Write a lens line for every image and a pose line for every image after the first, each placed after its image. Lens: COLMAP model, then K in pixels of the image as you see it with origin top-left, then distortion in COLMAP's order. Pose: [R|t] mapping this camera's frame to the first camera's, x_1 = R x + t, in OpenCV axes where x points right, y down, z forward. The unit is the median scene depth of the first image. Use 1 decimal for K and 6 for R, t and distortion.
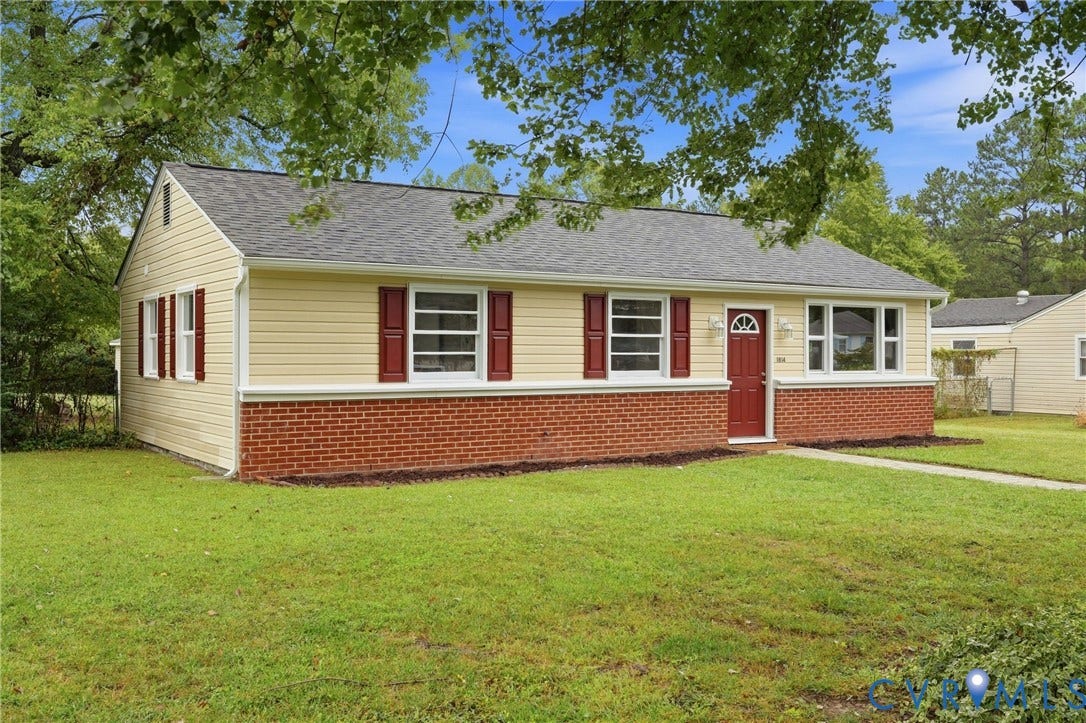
lens RADIAL K [[1035.5, 0, 542.9], [0, 1035.5, 358.7], [0, 0, 1]] dist [-0.006744, 0.000000]
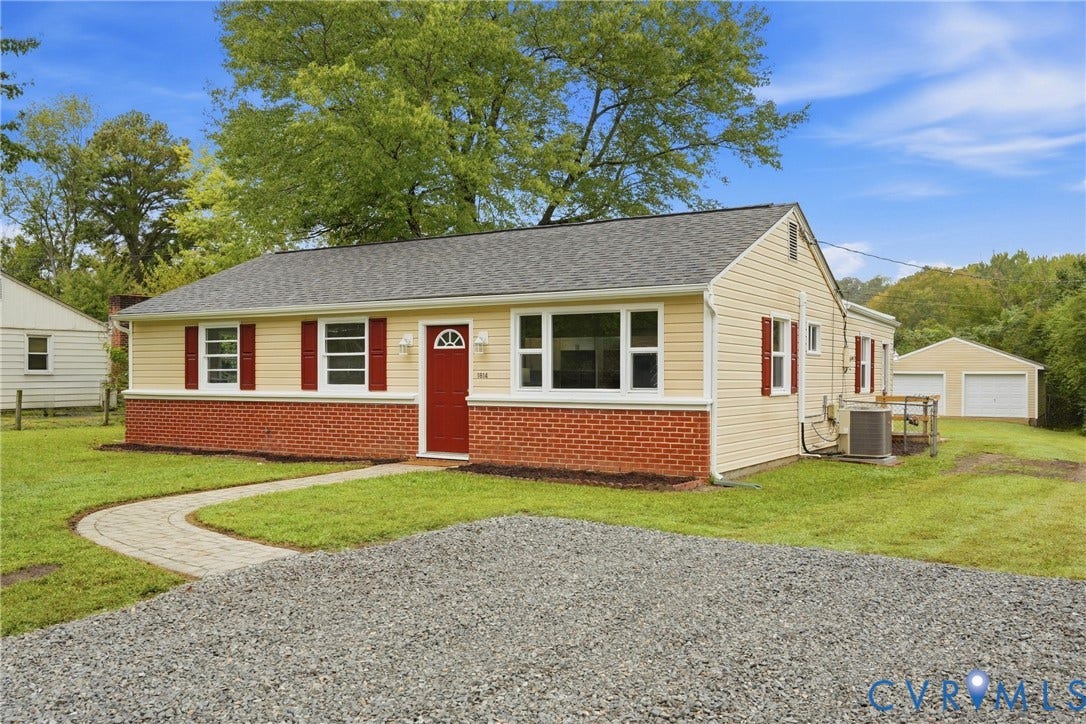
lens RADIAL K [[931.4, 0, 542.7], [0, 931.4, 367.1], [0, 0, 1]] dist [-0.003838, -0.000340]
pose [[0.445220, -0.005066, -0.895407, 1.089666], [-0.000769, 0.999981, -0.006041, -0.001638], [0.895421, 0.003378, 0.445208, 0.711447]]
